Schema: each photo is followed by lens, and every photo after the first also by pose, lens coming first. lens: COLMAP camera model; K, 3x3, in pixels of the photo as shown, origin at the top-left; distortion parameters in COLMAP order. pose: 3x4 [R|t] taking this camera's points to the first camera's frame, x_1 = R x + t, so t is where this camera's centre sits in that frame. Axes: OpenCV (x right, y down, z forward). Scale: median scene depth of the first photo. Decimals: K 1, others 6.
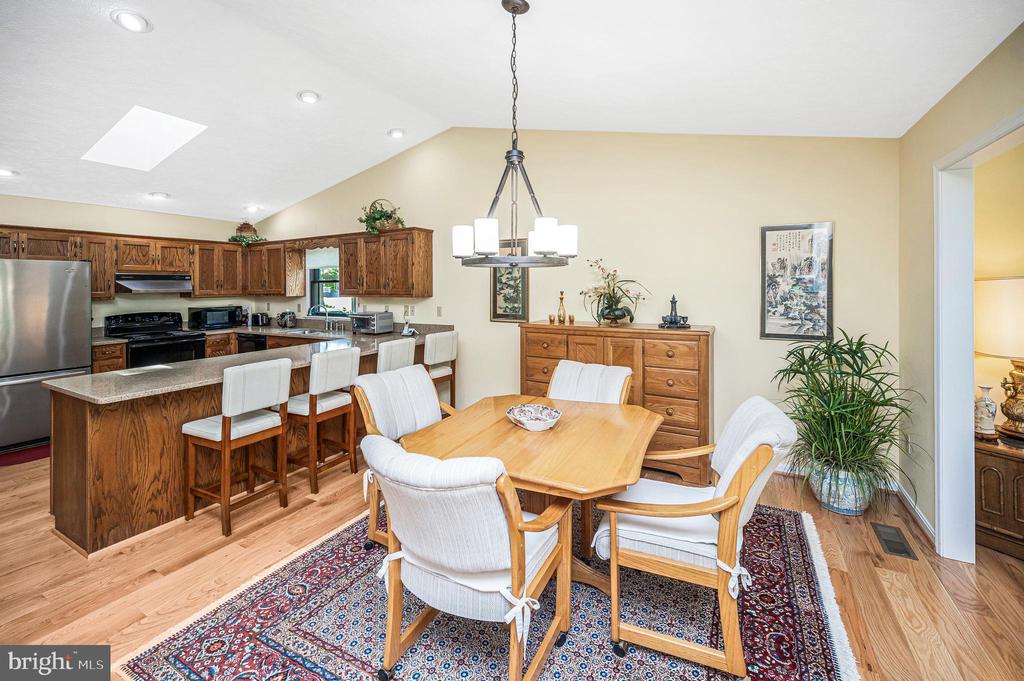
lens RADIAL K [[434.1, 0, 517.8], [0, 434.1, 288.5], [0, 0, 1]] dist [0.001108, 0.000178]
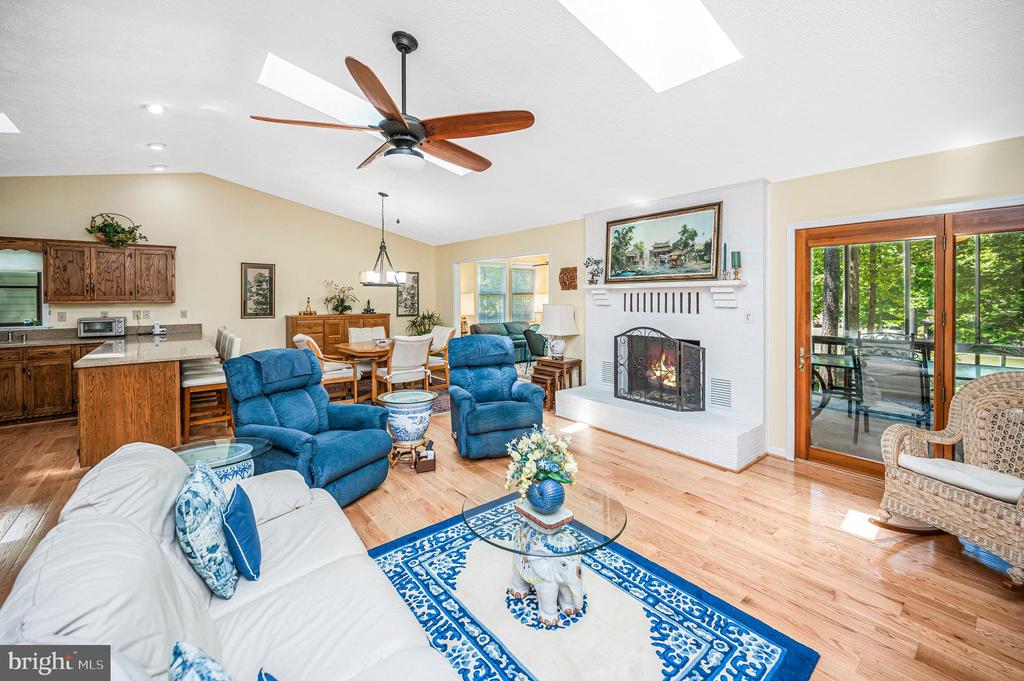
lens RADIAL K [[417.0, 0, 509.9], [0, 417.0, 300.8], [0, 0, 1]] dist [0.000244, -0.000240]
pose [[0.375971, -0.001088, 0.926631, -0.910525], [0.004235, 0.999991, -0.000544, 0.018723], [-0.926622, 0.004128, 0.375973, -0.318694]]
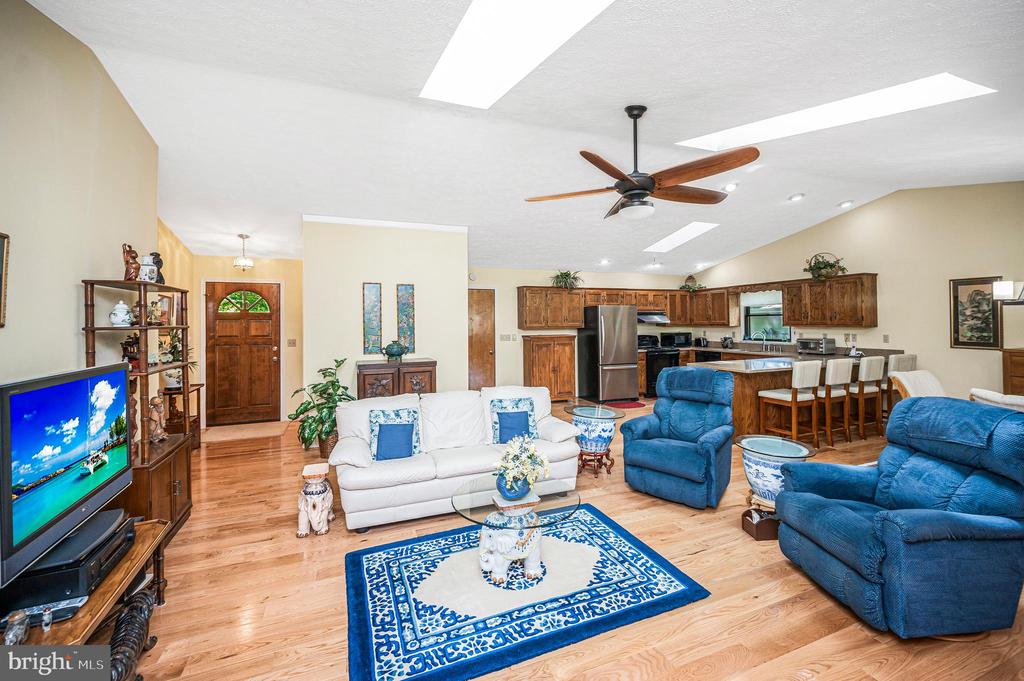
lens RADIAL K [[421.8, 0, 515.8], [0, 421.8, 314.1], [0, 0, 1]] dist [0.000610, -0.000258]
pose [[0.775399, -0.010567, -0.631383, -0.229929], [-0.001103, 0.999836, -0.018088, 0.005137], [0.631471, 0.014721, 0.775260, -0.585964]]
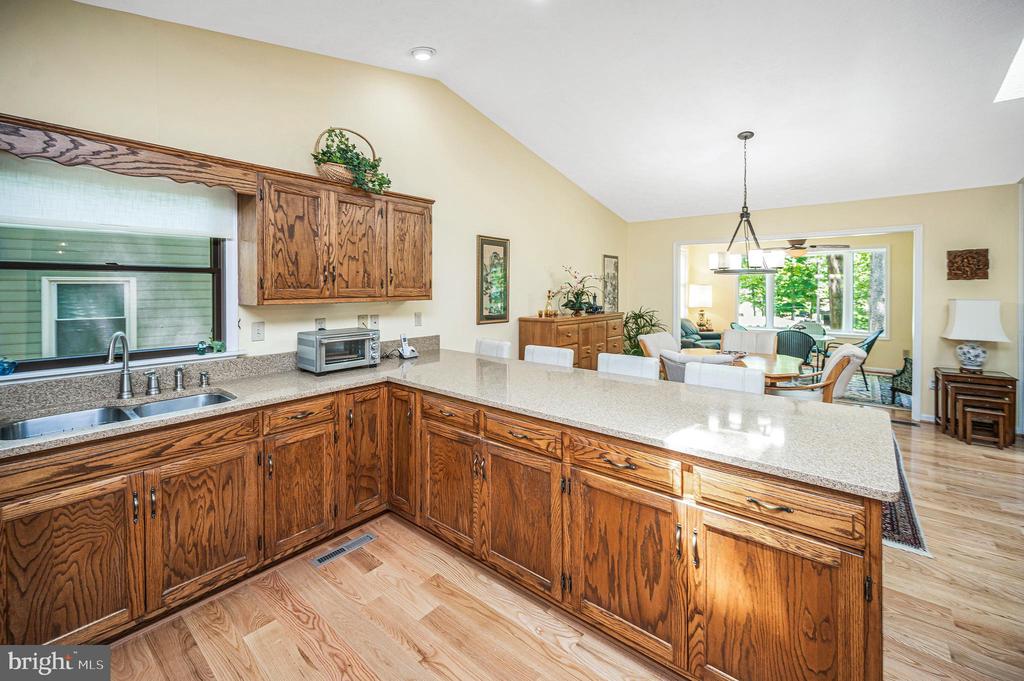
lens RADIAL K [[426.2, 0, 518.3], [0, 426.2, 290.6], [0, 0, 1]] dist [0.004521, -0.000329]
pose [[0.176994, 0.002477, 0.984209, -0.825712], [0.007668, 0.999963, -0.003895, 0.008494], [-0.984182, 0.008236, 0.176968, 0.680400]]
